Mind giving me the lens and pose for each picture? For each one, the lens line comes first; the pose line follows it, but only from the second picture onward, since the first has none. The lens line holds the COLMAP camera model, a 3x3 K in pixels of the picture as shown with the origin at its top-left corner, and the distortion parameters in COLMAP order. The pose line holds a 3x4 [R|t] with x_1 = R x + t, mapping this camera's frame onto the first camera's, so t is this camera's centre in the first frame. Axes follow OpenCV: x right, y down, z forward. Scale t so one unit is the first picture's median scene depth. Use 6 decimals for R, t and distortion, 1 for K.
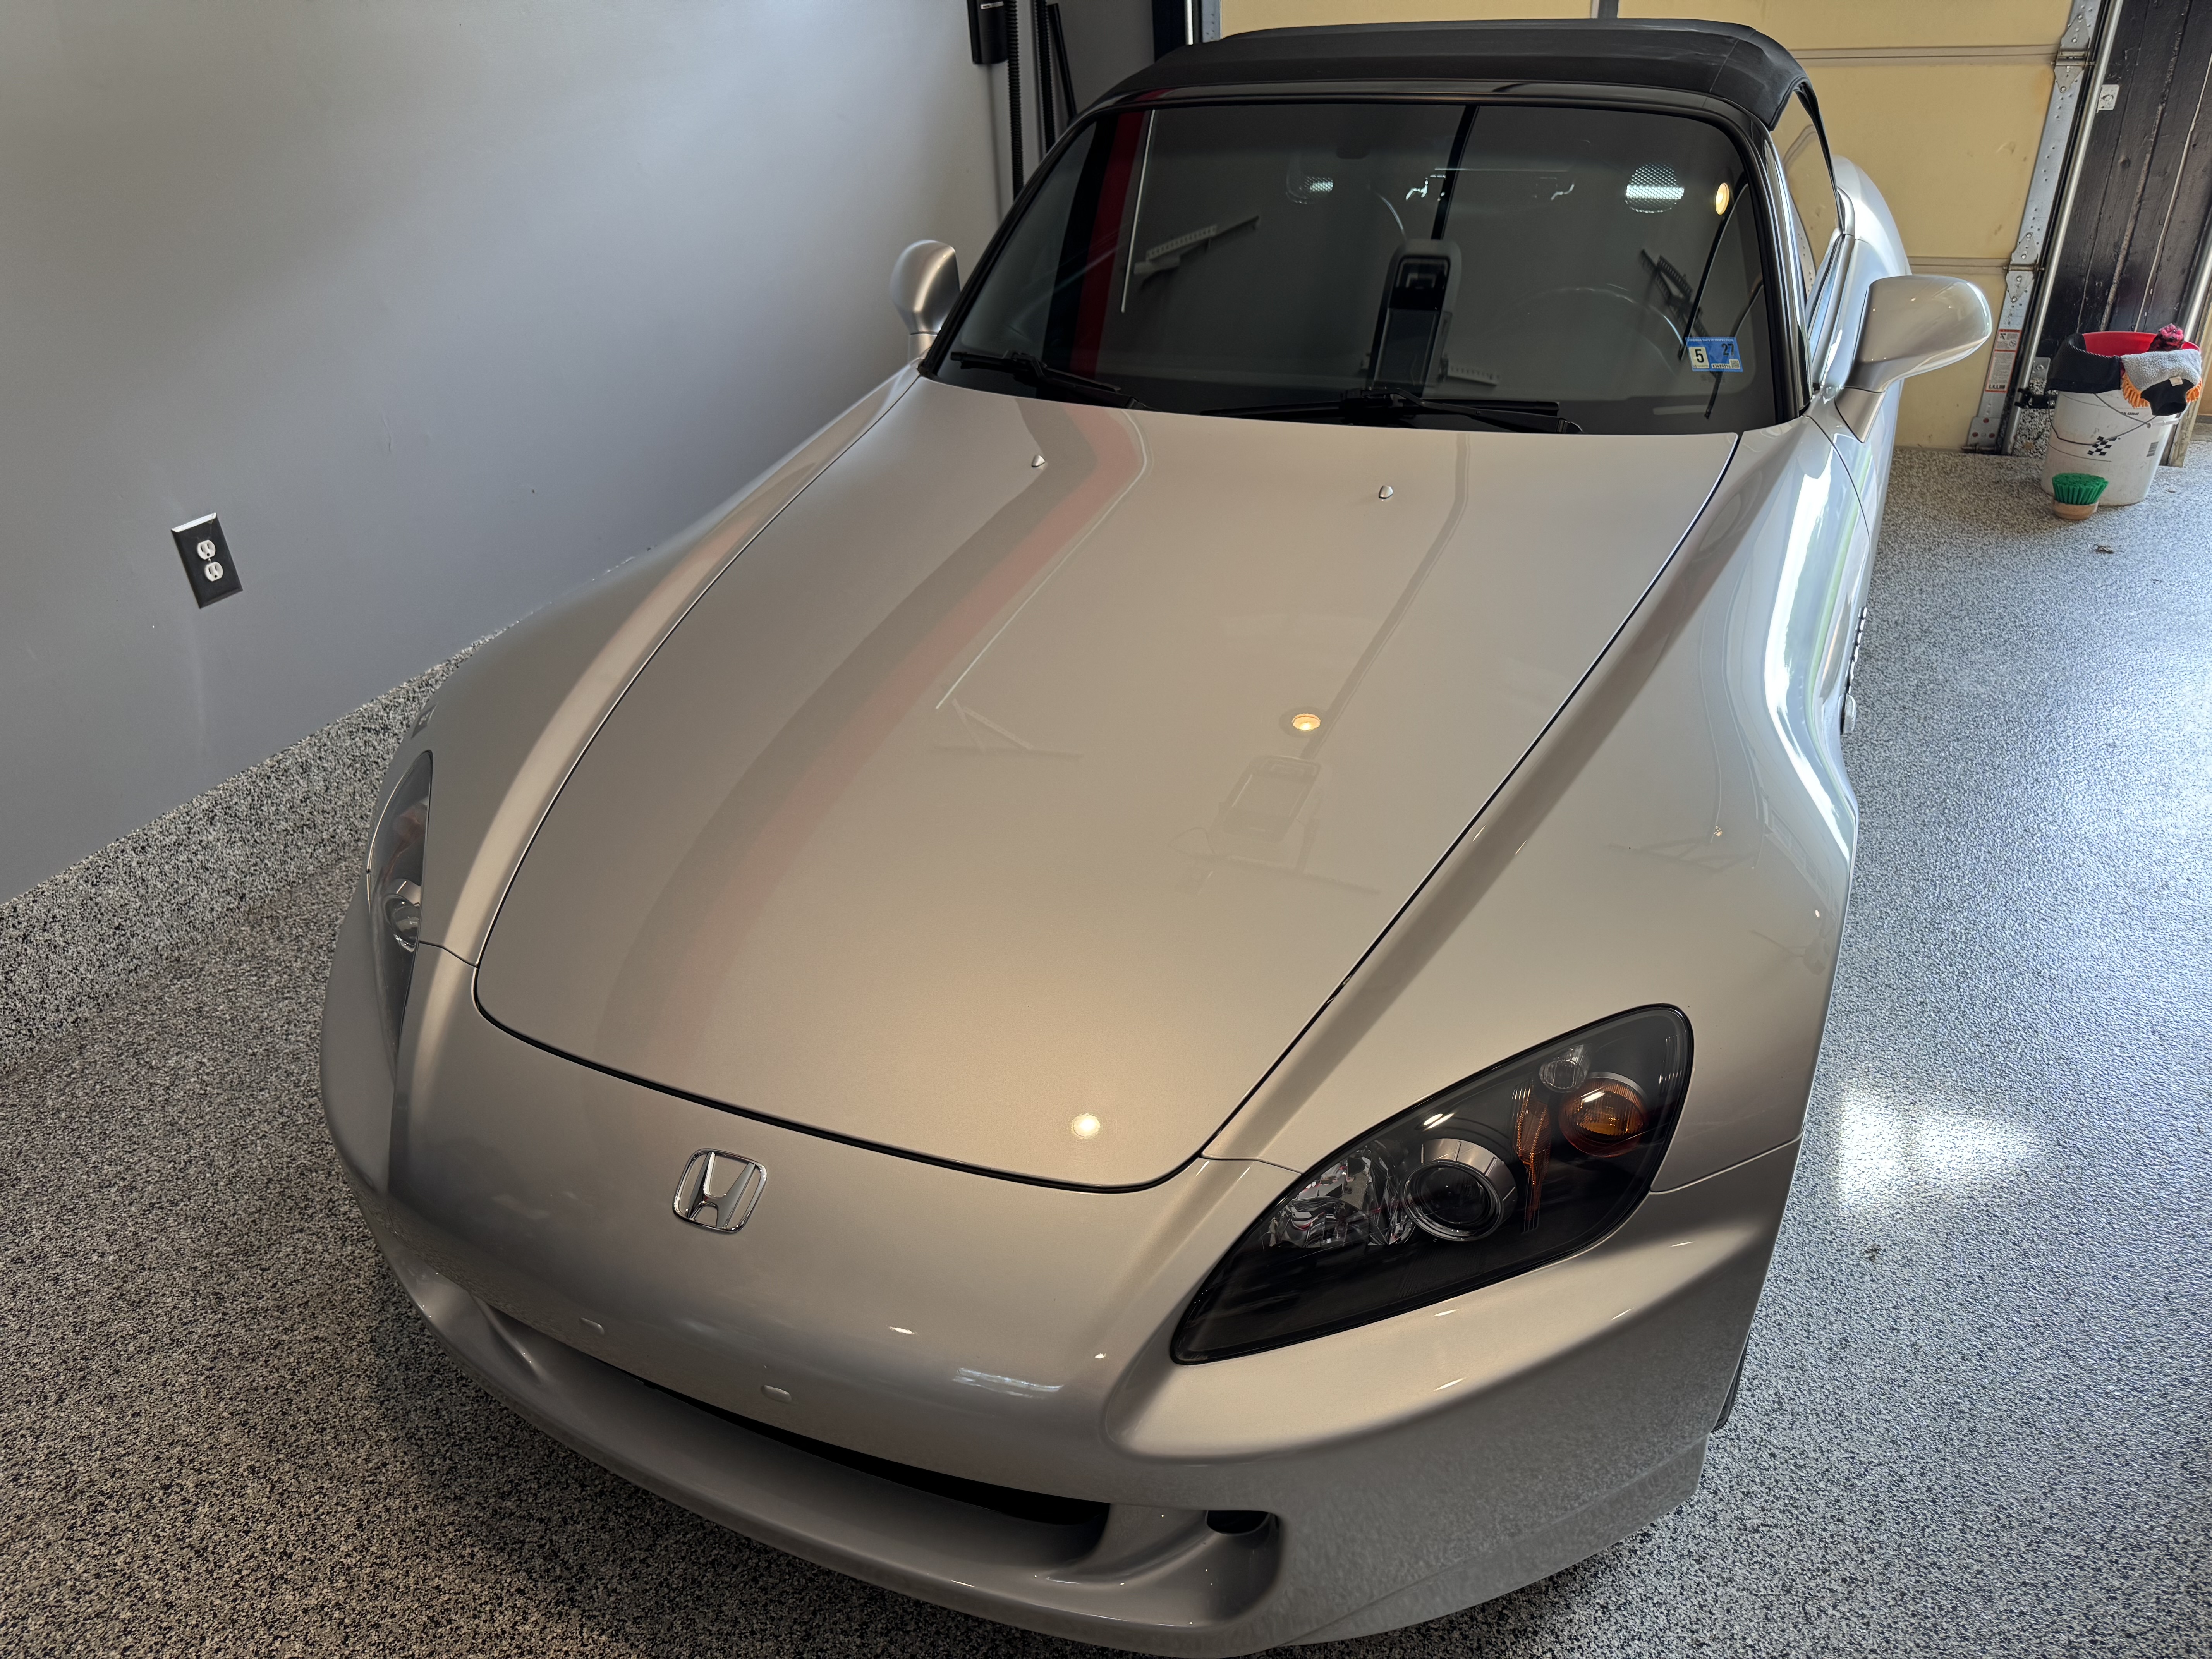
lens RADIAL K [[1564.3, 0, 1106.0], [0, 1564.3, 829.5], [0, 0, 1]] dist [0.014254, -0.010004]
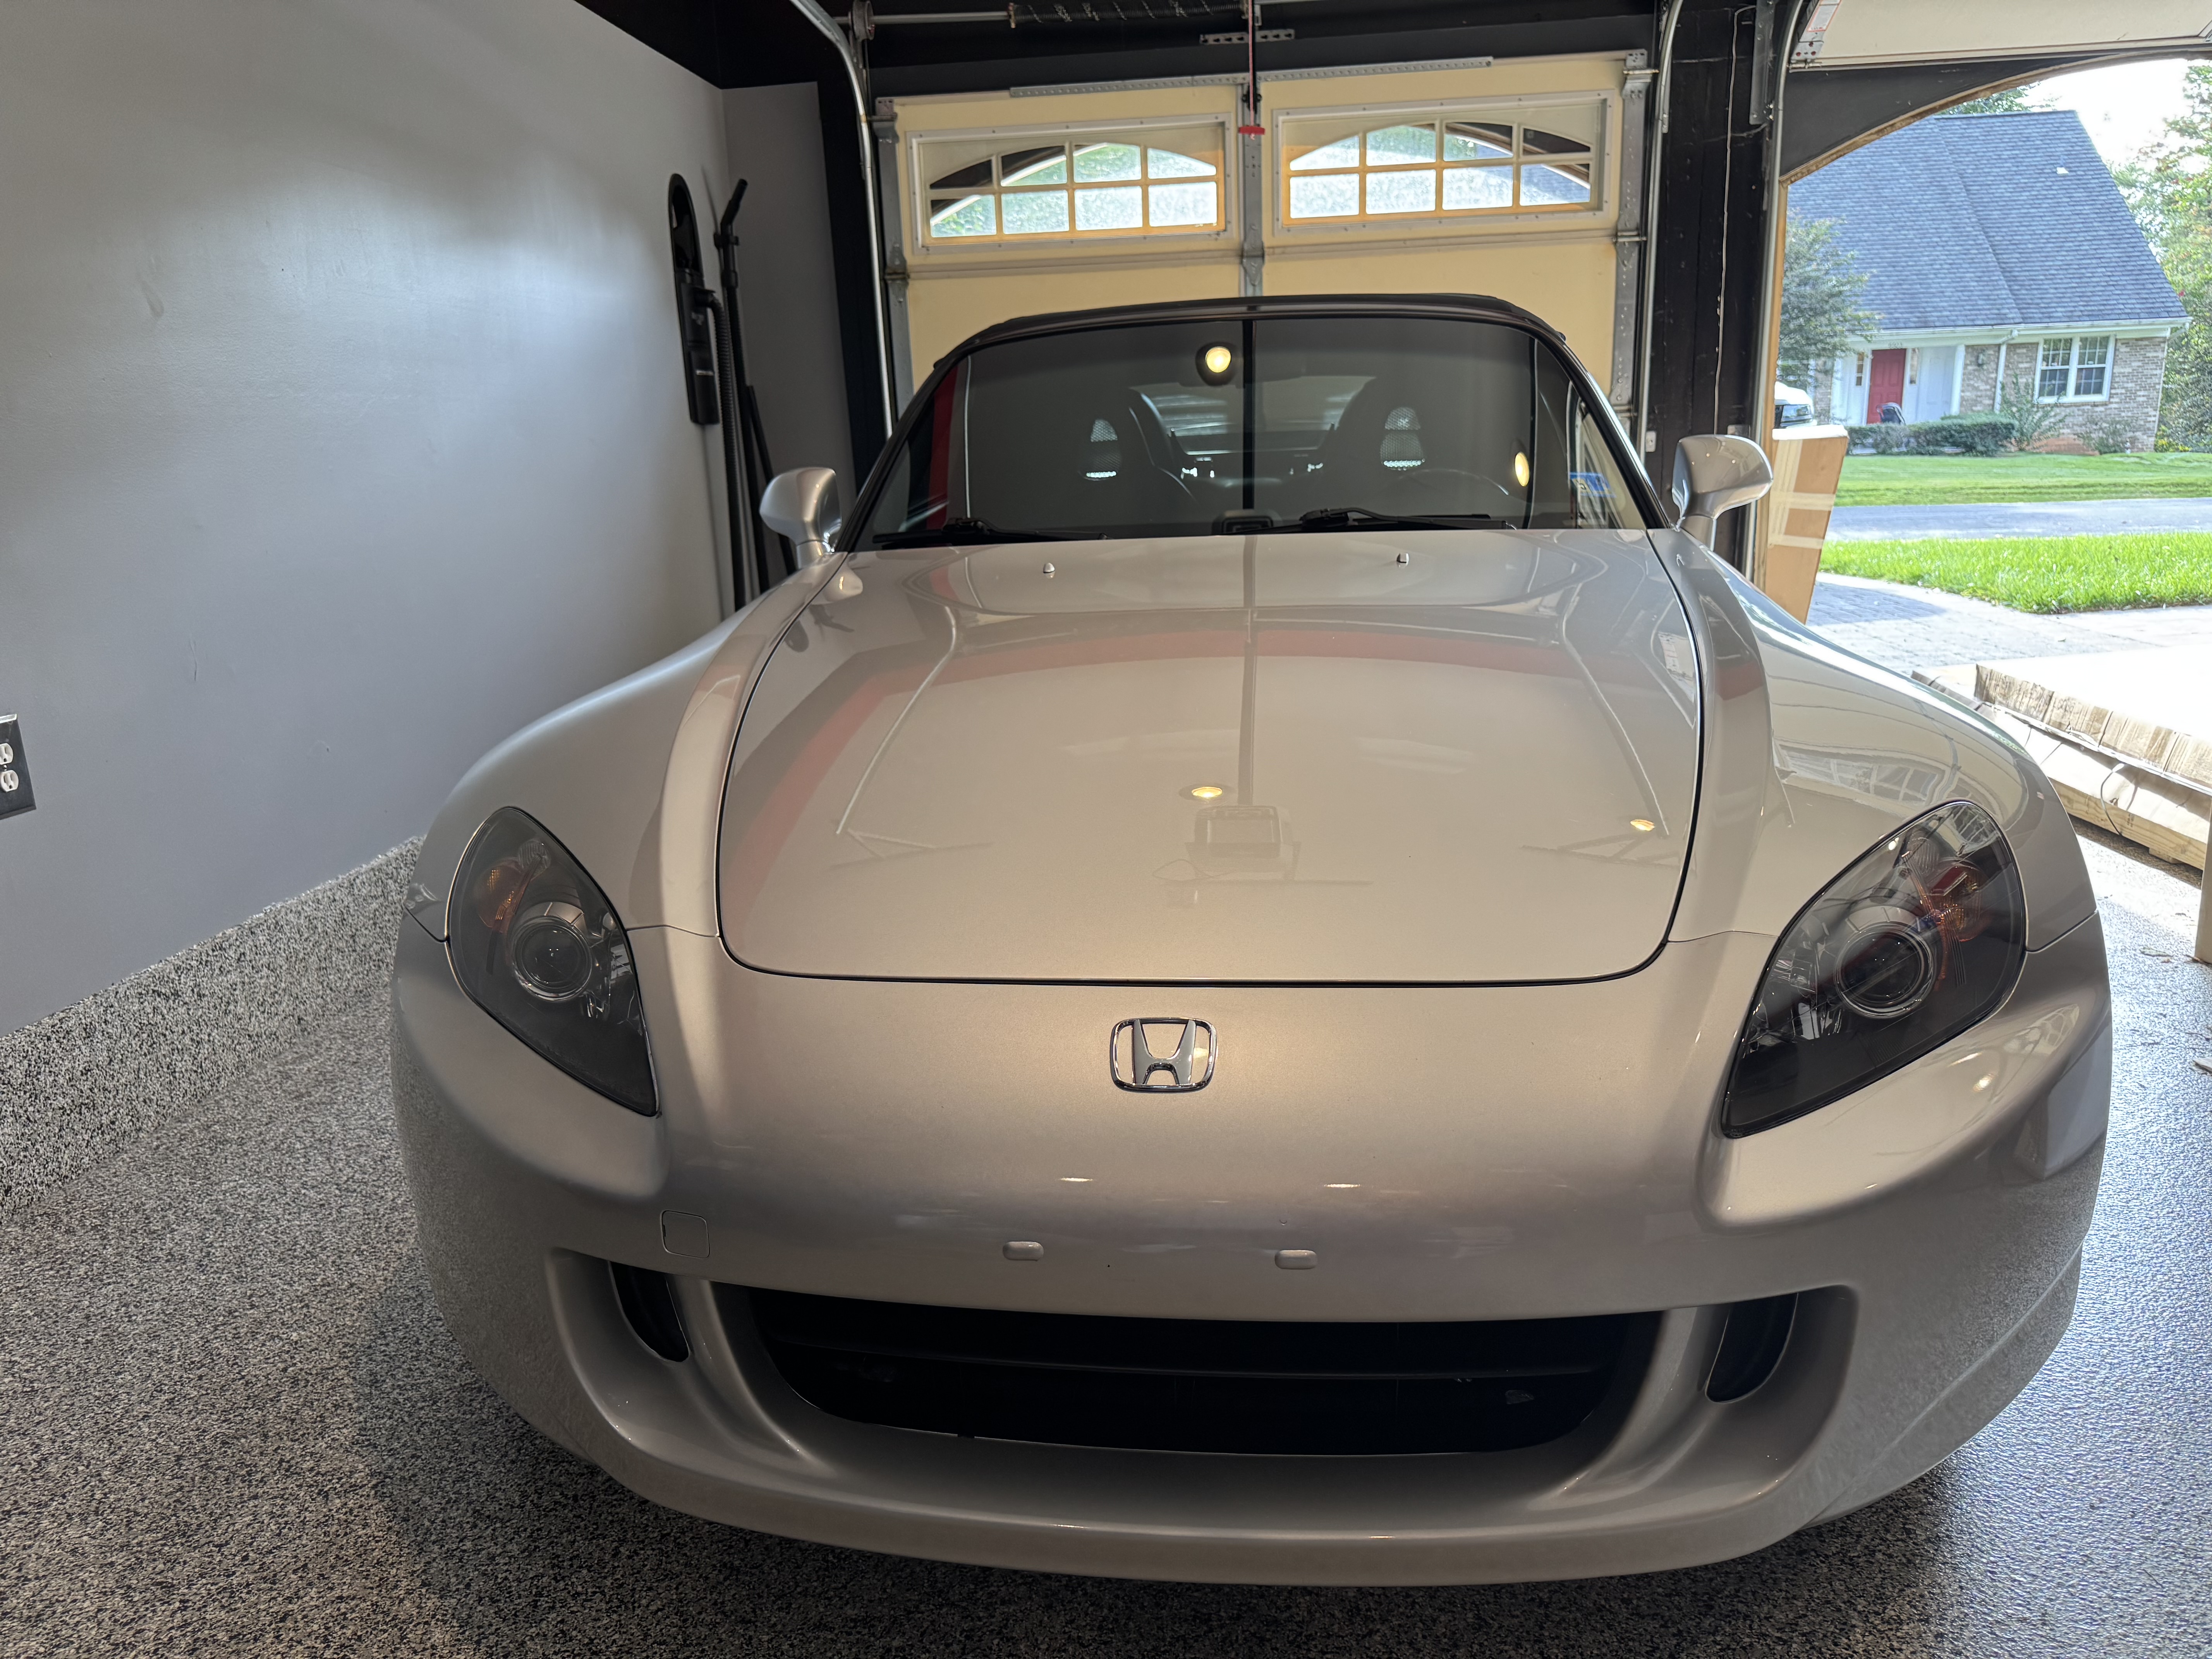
lens RADIAL K [[1564.3, 0, 1106.0], [0, 1564.3, 829.5], [0, 0, 1]] dist [0.014254, -0.010004]
pose [[0.952838, -0.059170, 0.297656, -0.306587], [0.144782, 0.950627, -0.274494, 0.201225], [-0.266718, 0.304643, 0.914360, 0.105784]]
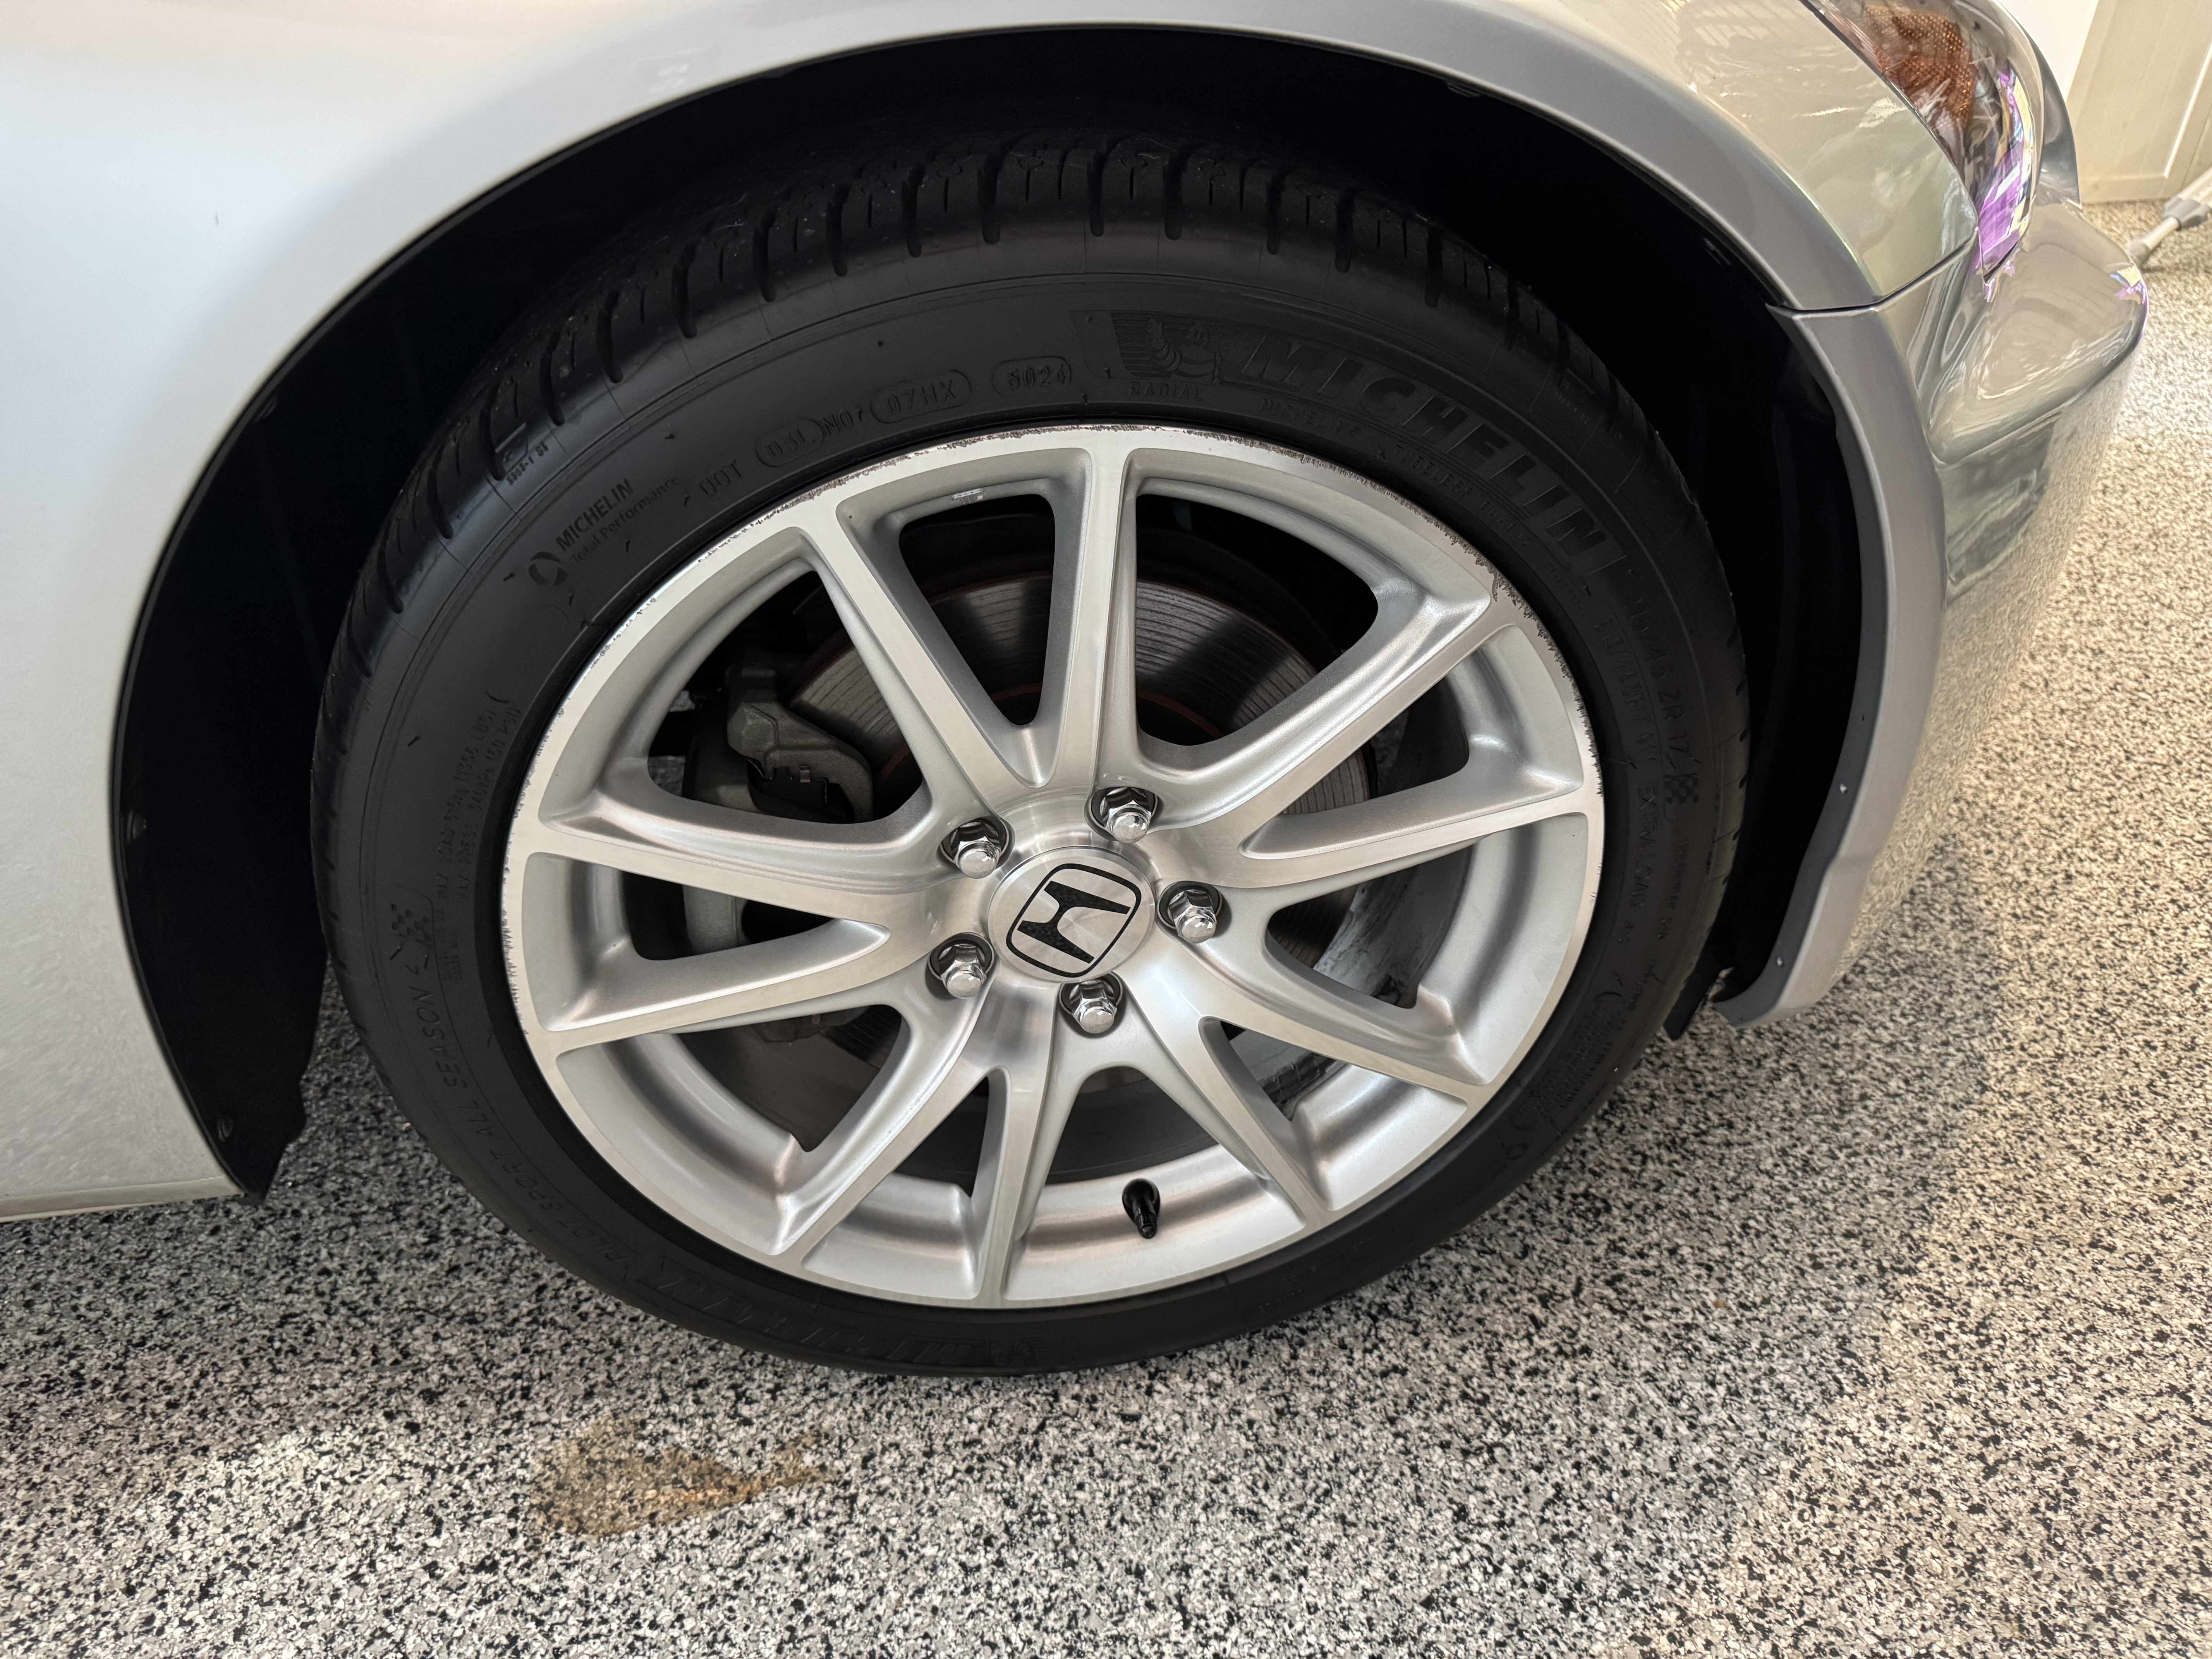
lens RADIAL K [[1564.3, 0, 1106.0], [0, 1564.3, 829.5], [0, 0, 1]] dist [0.014254, -0.010004]
pose [[-0.550635, -0.449921, 0.703116, -0.542106], [0.441575, 0.557808, 0.702753, -0.190983], [-0.708387, 0.697439, -0.108475, 1.025503]]
